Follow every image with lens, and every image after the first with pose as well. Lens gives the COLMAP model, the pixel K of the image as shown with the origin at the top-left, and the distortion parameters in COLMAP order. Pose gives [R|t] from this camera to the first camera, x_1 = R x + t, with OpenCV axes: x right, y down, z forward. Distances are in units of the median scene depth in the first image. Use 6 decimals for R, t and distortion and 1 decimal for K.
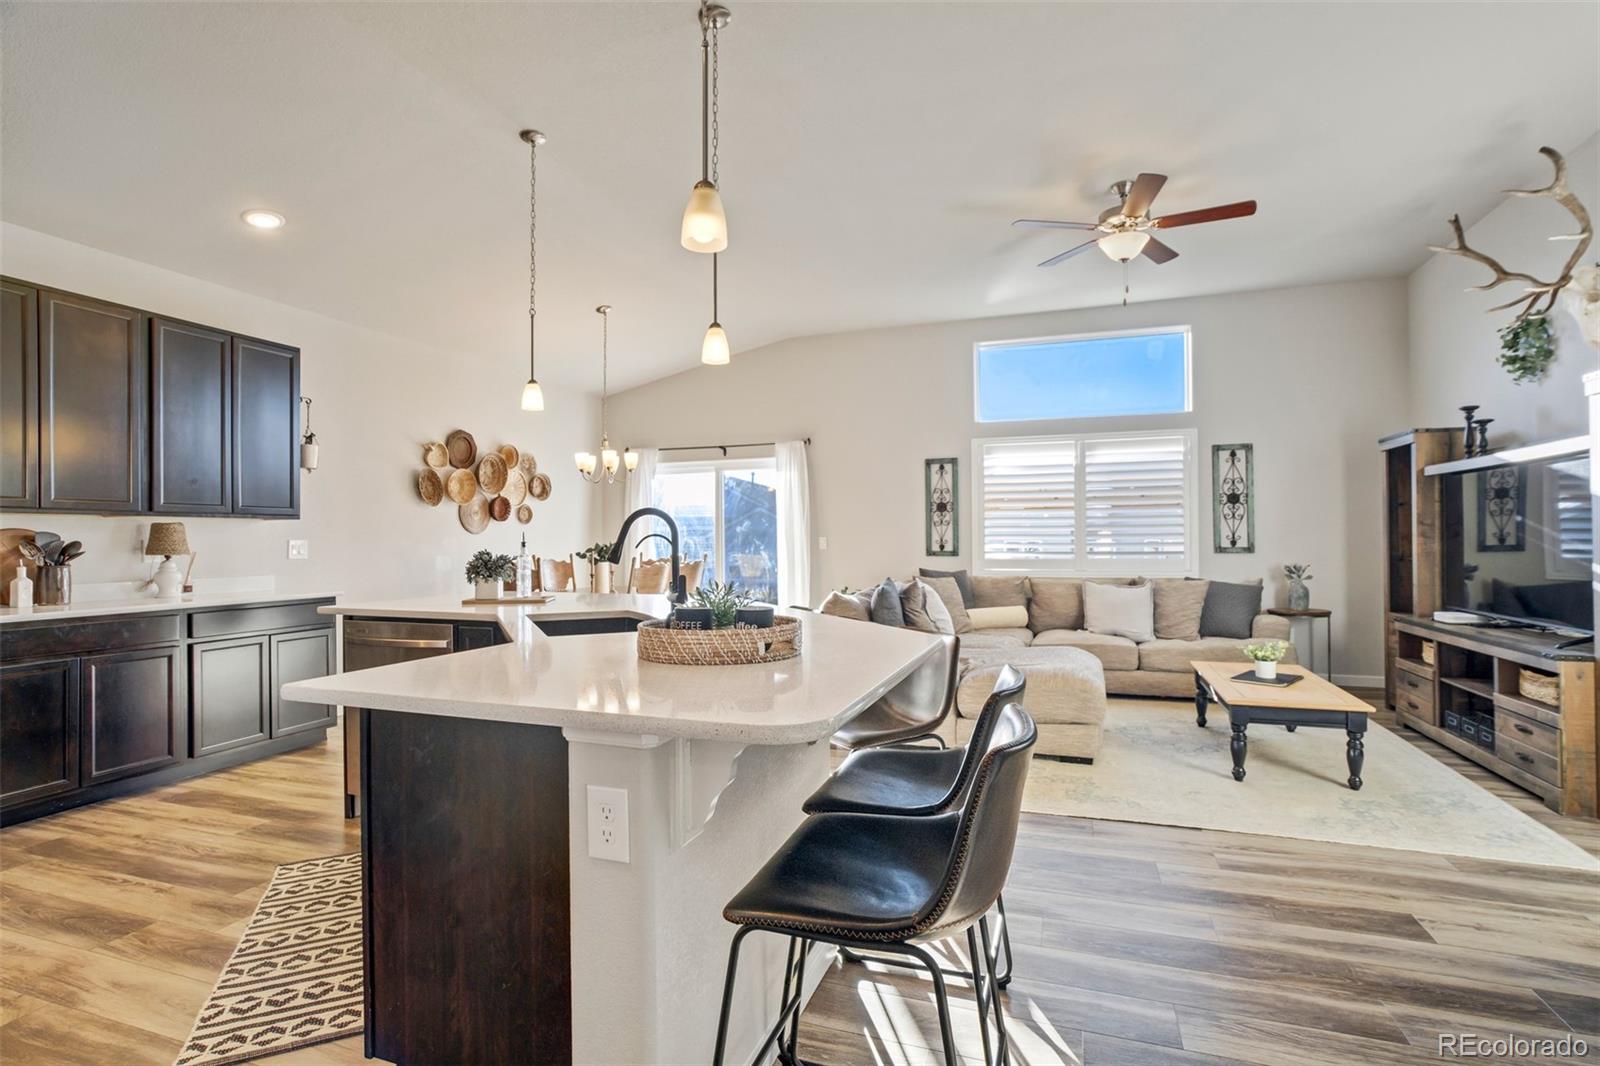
lens RADIAL K [[762.9, 0, 804.7], [0, 762.9, 540.2], [0, 0, 1]] dist [-0.034640, 0.023001]
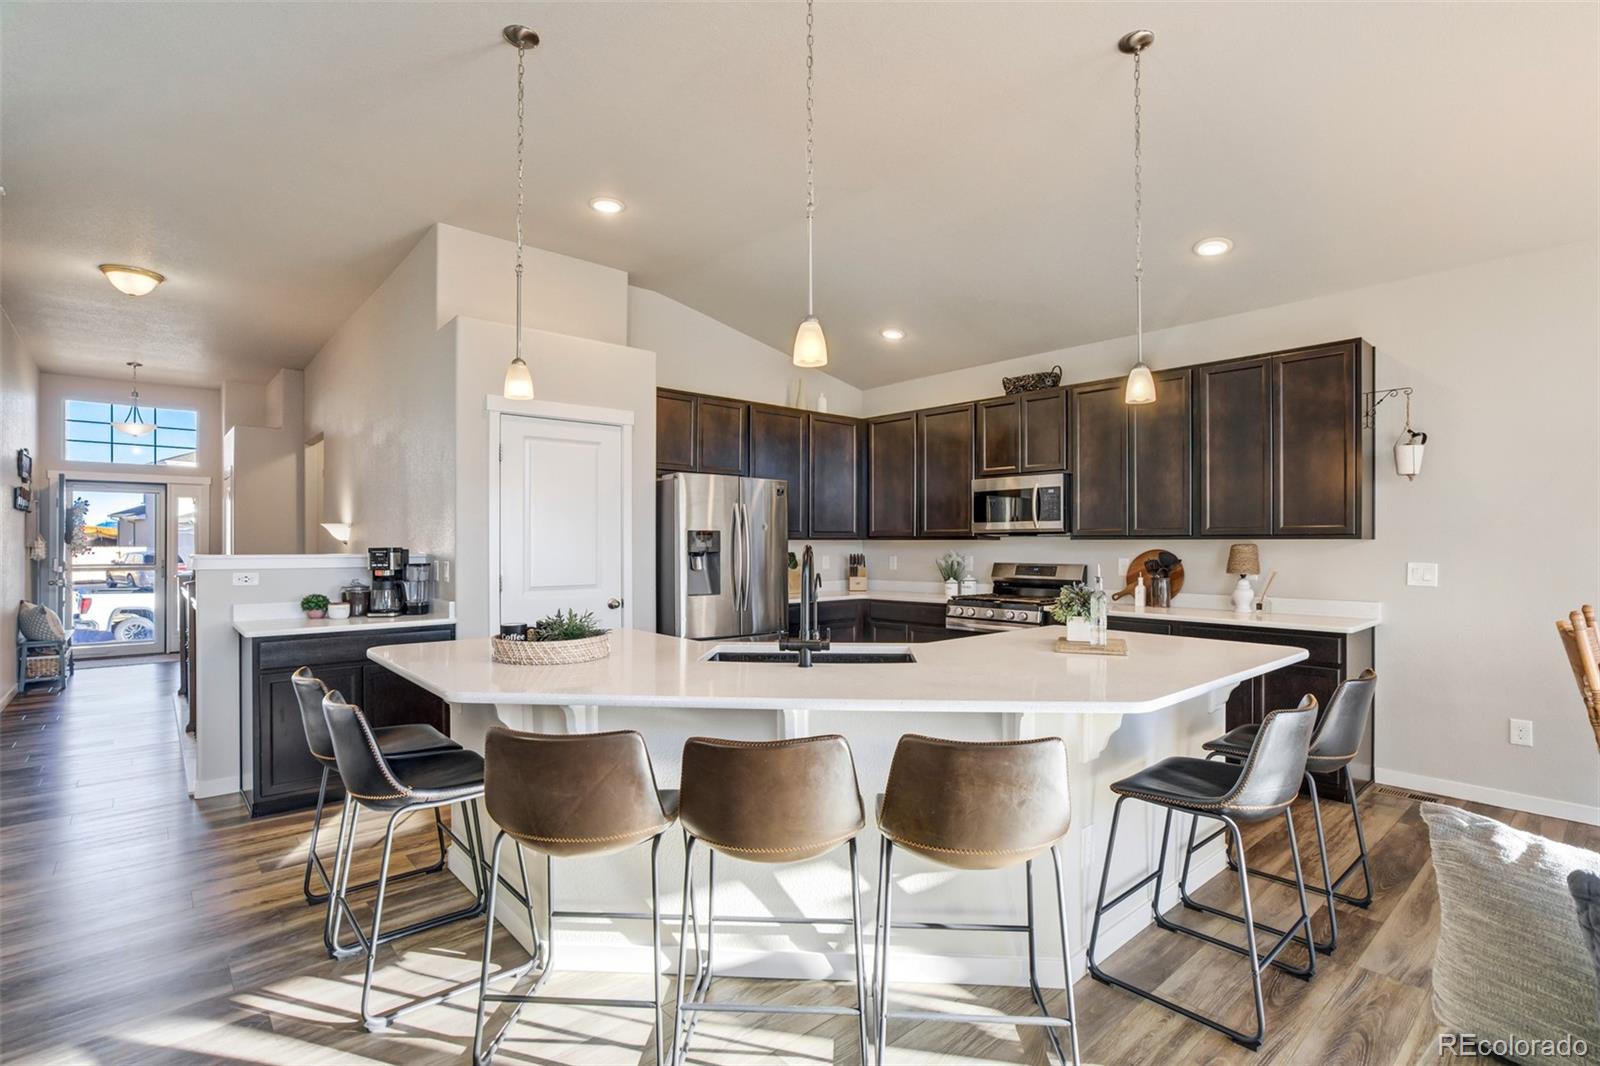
lens RADIAL K [[757.2, 0, 800.0], [0, 757.2, 551.5], [0, 0, 1]] dist [-0.033153, 0.014979]
pose [[-0.493032, 0.020087, -0.869780, 0.452868], [0.004640, 0.999780, 0.020459, -0.041095], [0.869999, 0.006052, -0.493016, 1.045174]]
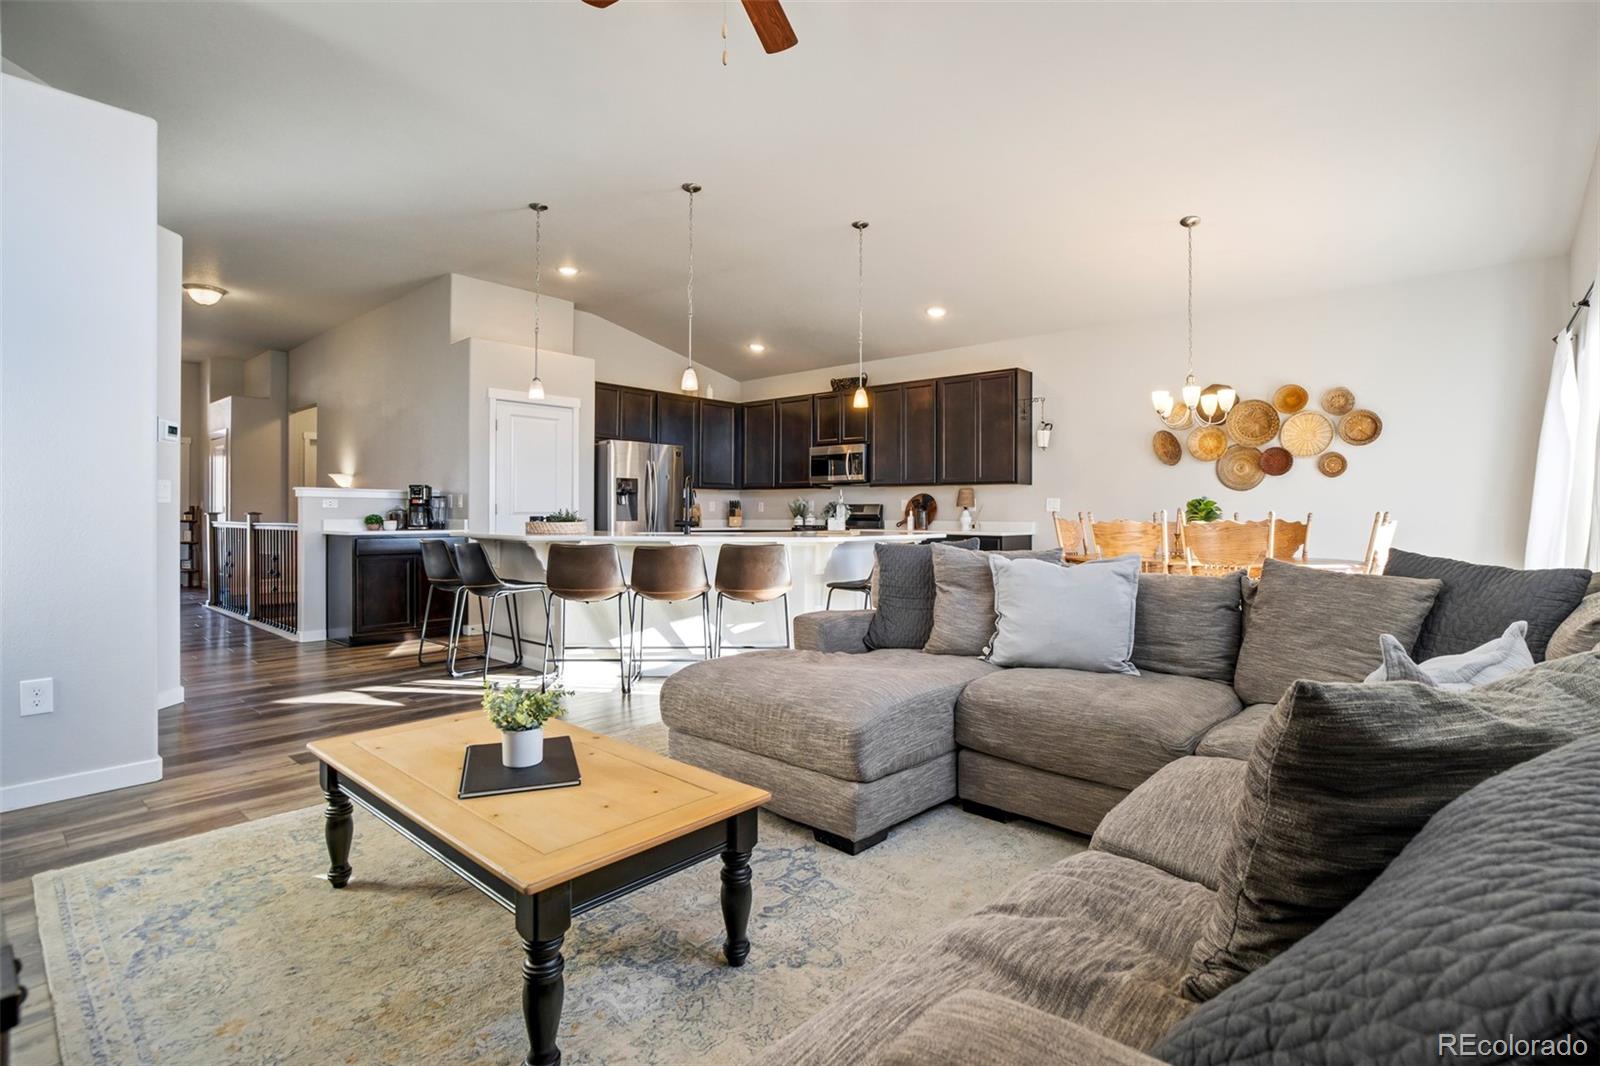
lens RADIAL K [[741.2, 0, 802.8], [0, 741.2, 509.3], [0, 0, 1]] dist [-0.041517, 0.000030]
pose [[-0.371848, 0.005919, -0.928275, 0.992702], [-0.000166, 0.999979, 0.006443, 0.015003], [0.928294, 0.002550, -0.371839, 1.384331]]
